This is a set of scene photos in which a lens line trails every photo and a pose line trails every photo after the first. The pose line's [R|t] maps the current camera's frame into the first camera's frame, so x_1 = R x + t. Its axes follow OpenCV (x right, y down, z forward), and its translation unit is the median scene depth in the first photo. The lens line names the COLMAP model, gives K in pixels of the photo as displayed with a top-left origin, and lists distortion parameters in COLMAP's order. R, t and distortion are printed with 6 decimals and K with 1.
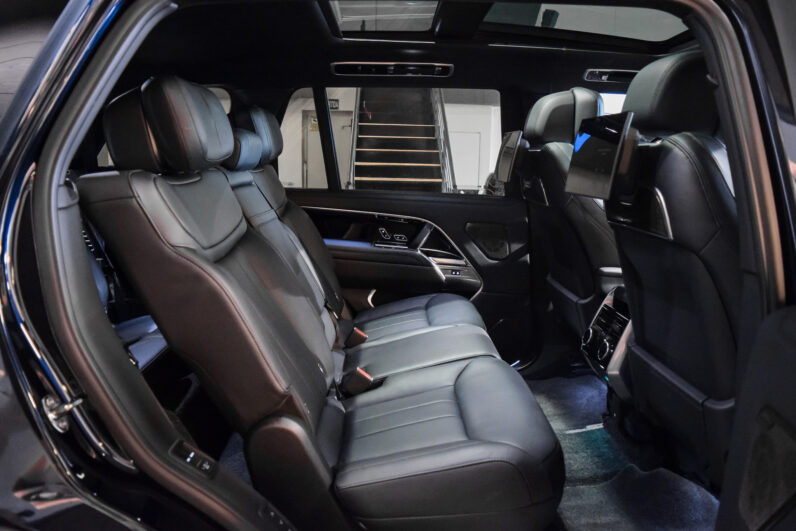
lens RADIAL K [[622.3, 0, 398.0], [0, 622.3, 265.5], [0, 0, 1]] dist [-0.087435, 0.004071]
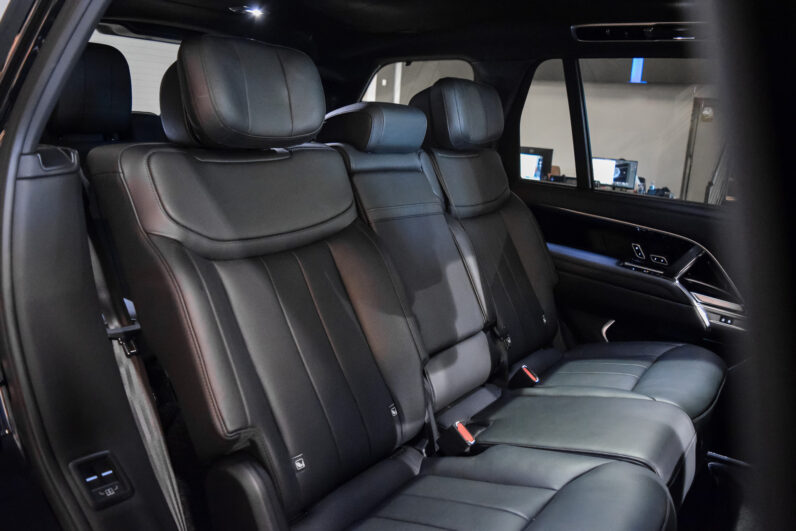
lens RADIAL K [[622.3, 0, 398.0], [0, 622.3, 265.5], [0, 0, 1]] dist [-0.087435, 0.004071]
pose [[0.802466, 0.162175, -0.574237, 0.181356], [-0.149719, 0.986295, 0.069323, -0.042579], [0.577610, 0.030345, 0.815749, 0.216169]]
